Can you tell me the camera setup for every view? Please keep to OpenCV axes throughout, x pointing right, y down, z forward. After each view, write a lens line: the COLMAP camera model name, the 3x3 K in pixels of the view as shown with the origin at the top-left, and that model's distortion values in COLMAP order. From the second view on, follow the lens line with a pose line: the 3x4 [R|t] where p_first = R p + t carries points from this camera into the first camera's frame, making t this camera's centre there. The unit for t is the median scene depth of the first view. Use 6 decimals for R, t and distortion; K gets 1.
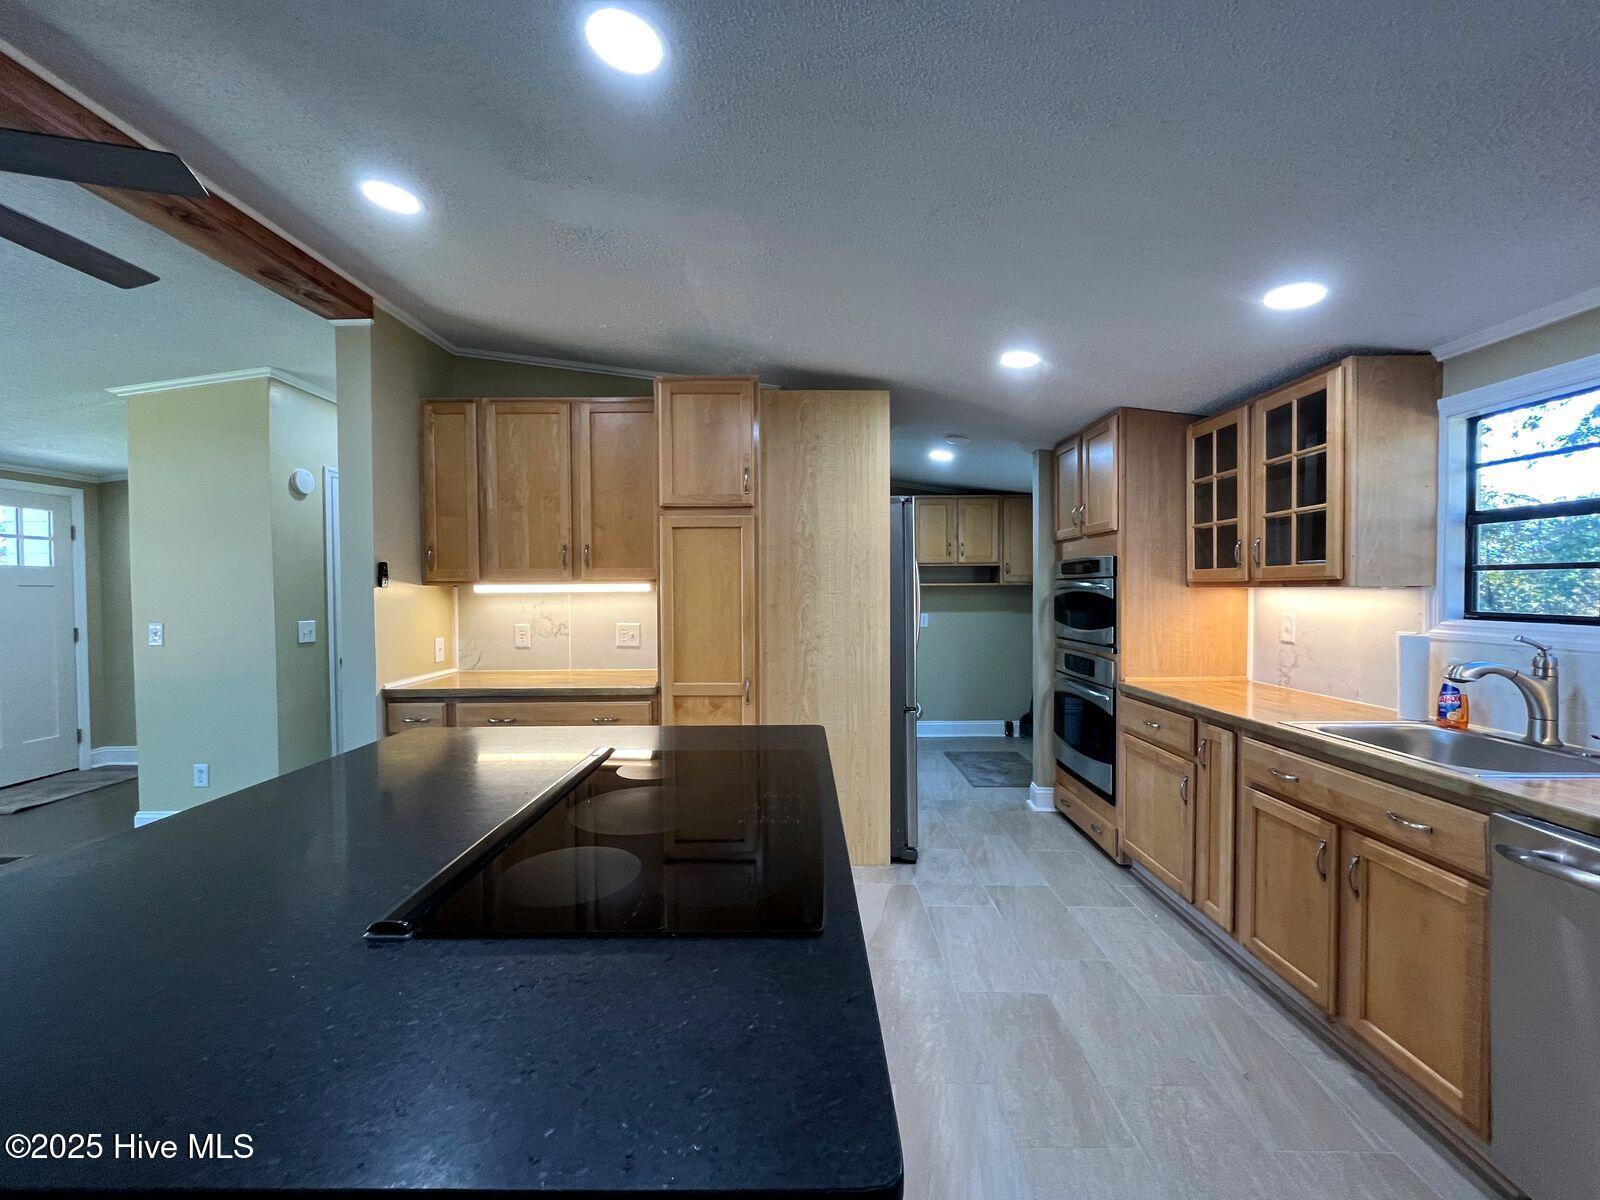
lens RADIAL K [[652.7, 0, 799.0], [0, 652.7, 602.9], [0, 0, 1]] dist [-0.001609, -0.000305]
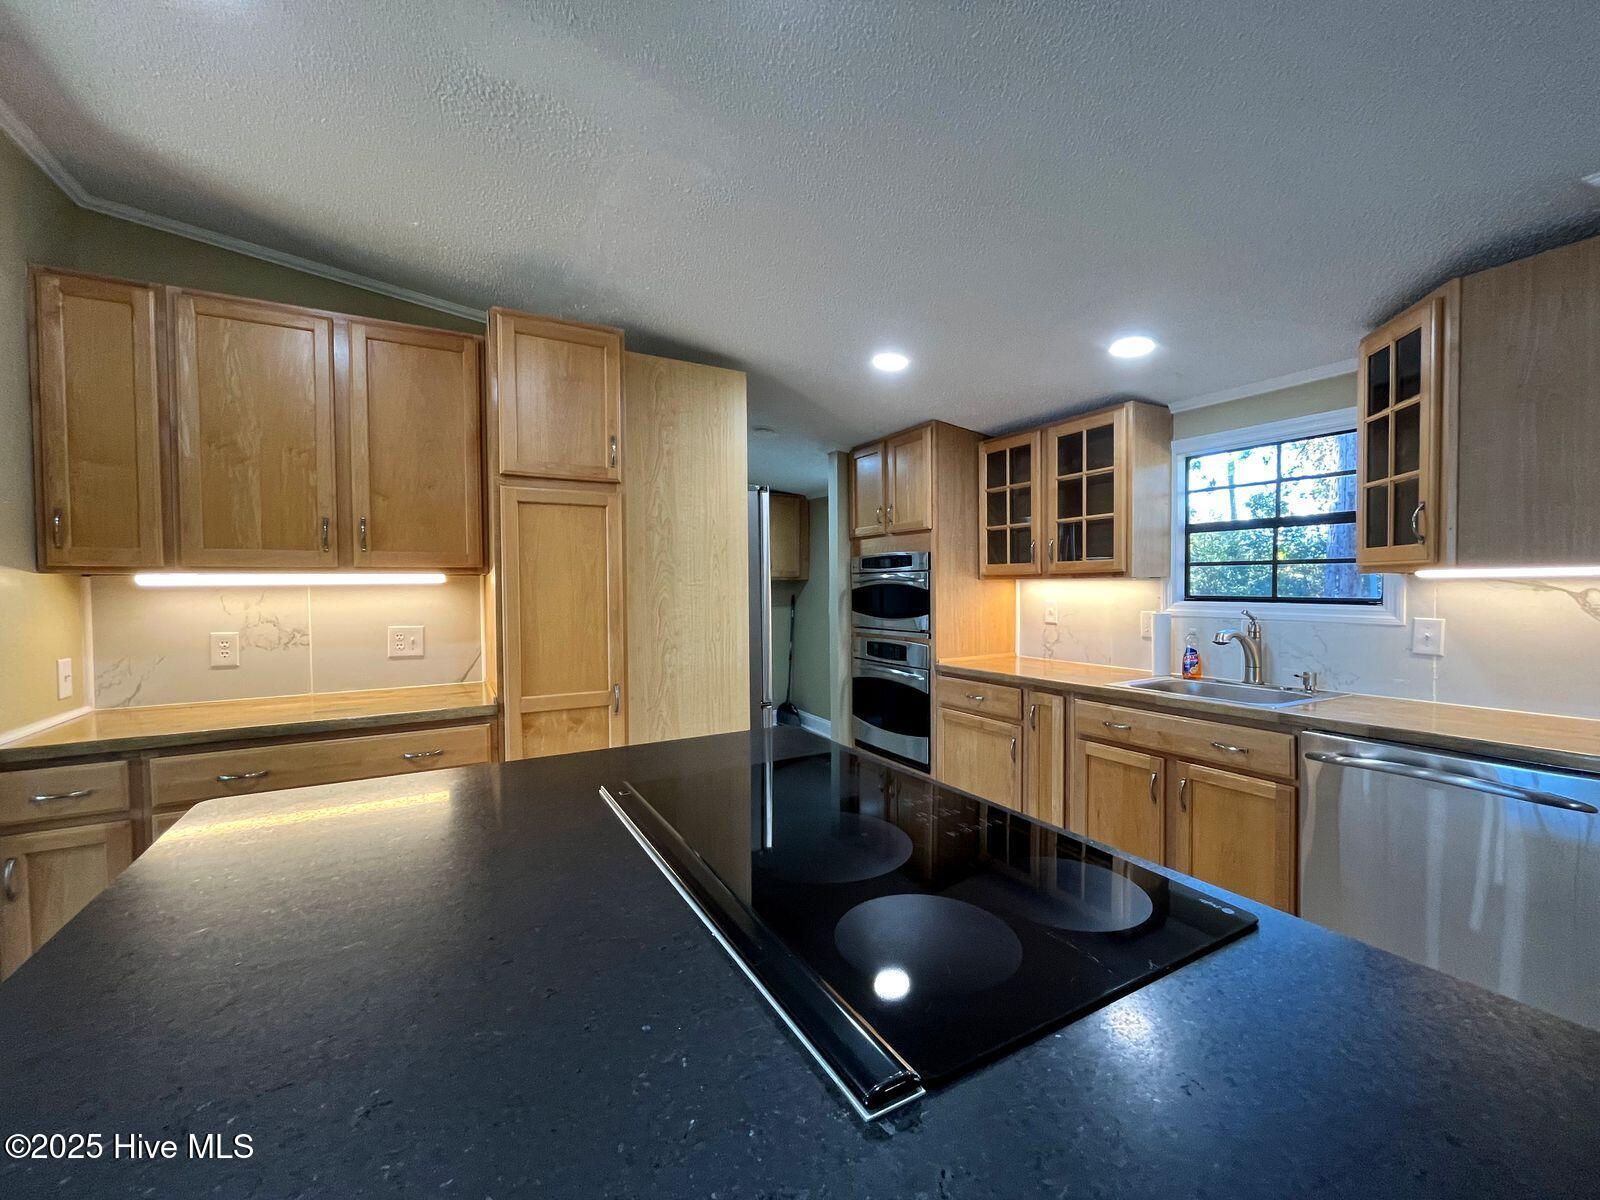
lens RADIAL K [[652.7, 0, 799.0], [0, 652.7, 602.9], [0, 0, 1]] dist [-0.001609, -0.000305]
pose [[0.871158, -0.014316, 0.490794, -0.288078], [0.013740, 0.999894, 0.004777, 0.008374], [-0.490811, 0.002582, 0.871262, 0.141100]]
